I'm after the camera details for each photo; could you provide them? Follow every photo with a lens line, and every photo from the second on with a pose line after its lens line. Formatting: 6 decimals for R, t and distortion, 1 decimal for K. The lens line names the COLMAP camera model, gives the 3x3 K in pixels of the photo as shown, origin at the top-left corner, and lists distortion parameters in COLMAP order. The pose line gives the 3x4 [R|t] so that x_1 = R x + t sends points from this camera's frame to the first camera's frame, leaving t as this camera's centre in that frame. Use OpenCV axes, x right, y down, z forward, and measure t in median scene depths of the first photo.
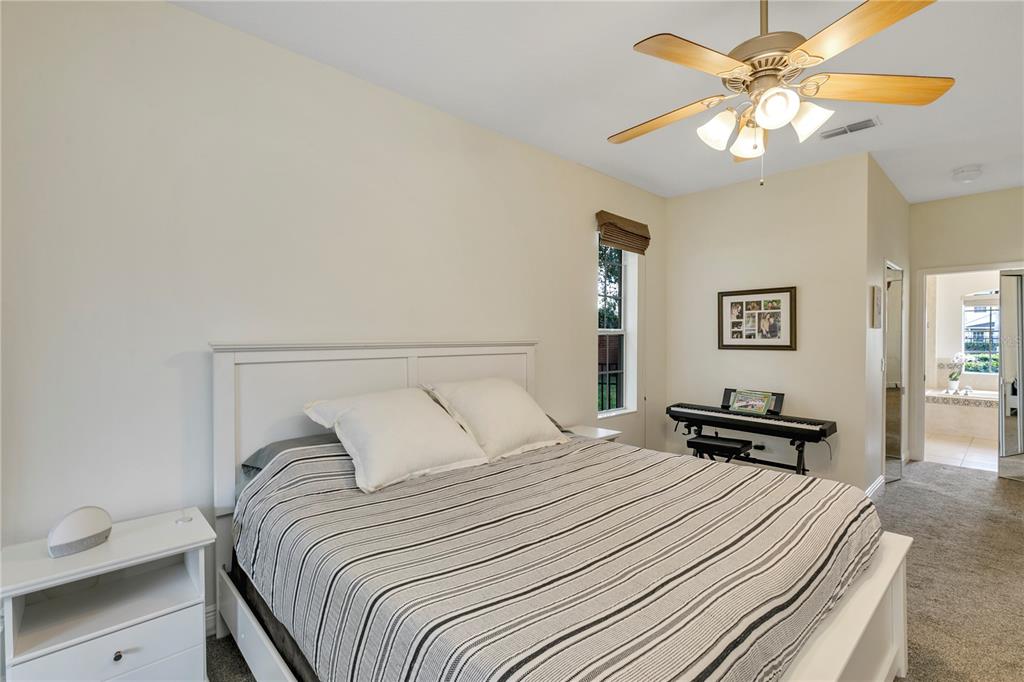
lens RADIAL K [[470.7, 0, 512.0], [0, 470.7, 341.0], [0, 0, 1]] dist [0.000215, 0.000251]
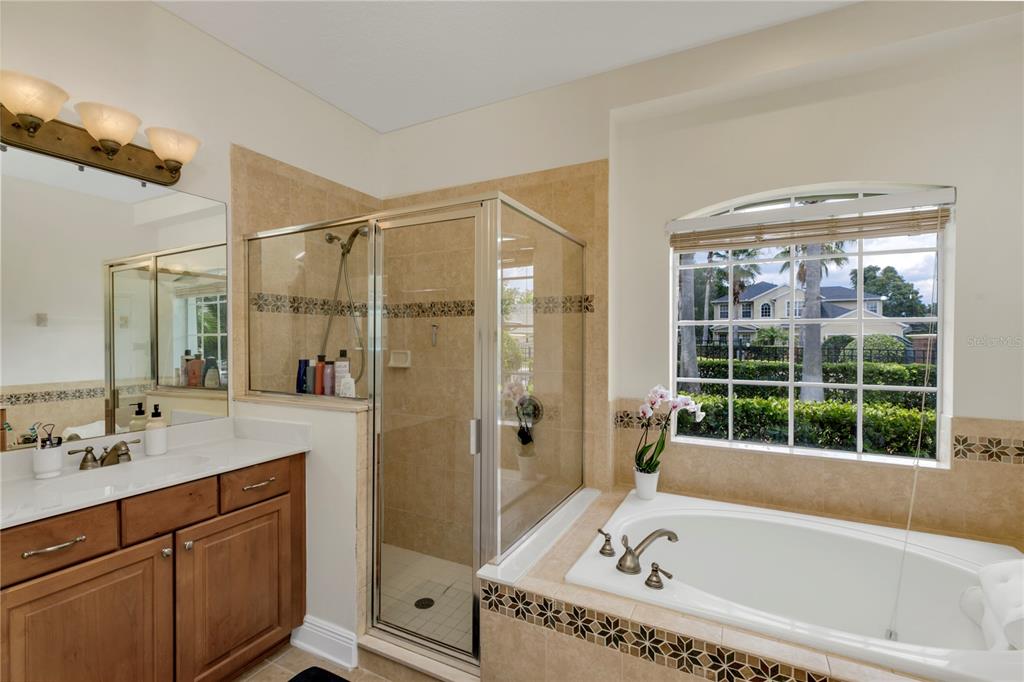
lens RADIAL K [[470.7, 0, 512.0], [0, 470.7, 341.0], [0, 0, 1]] dist [0.000215, 0.000251]
pose [[0.939042, -0.001952, 0.343796, 0.733246], [0.002450, 0.999996, -0.001012, -0.005233], [-0.343793, 0.001793, 0.939044, 0.720672]]
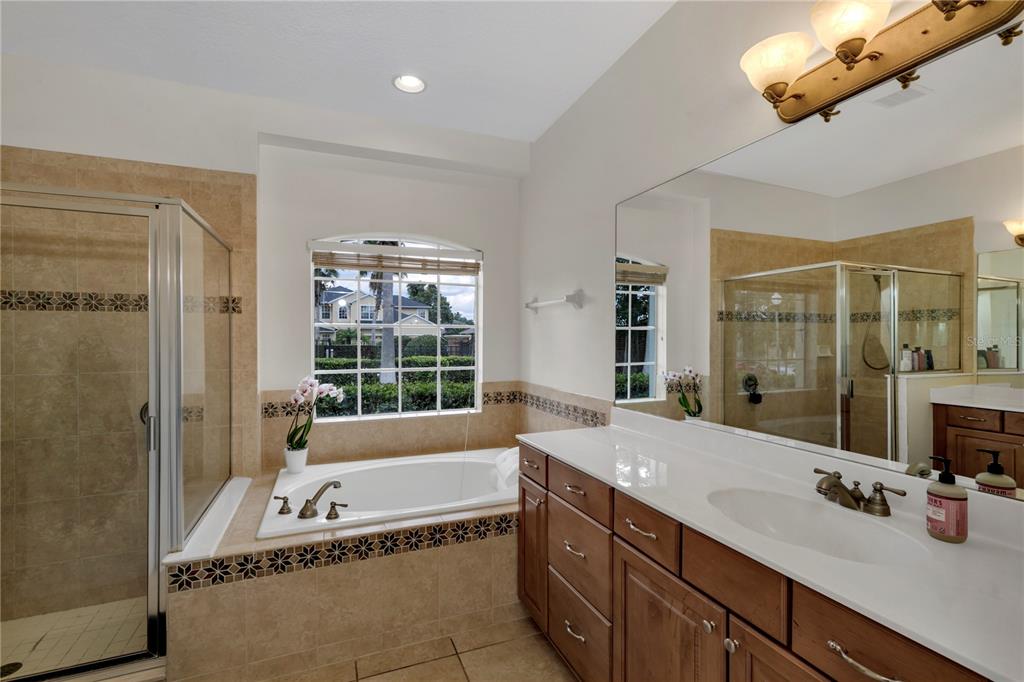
lens RADIAL K [[470.7, 0, 512.0], [0, 470.7, 341.0], [0, 0, 1]] dist [0.000215, 0.000251]
pose [[0.361838, -0.005120, 0.932227, 0.636662], [0.006852, 0.999973, 0.002832, -0.004353], [-0.932216, 0.005363, 0.361863, 0.689265]]
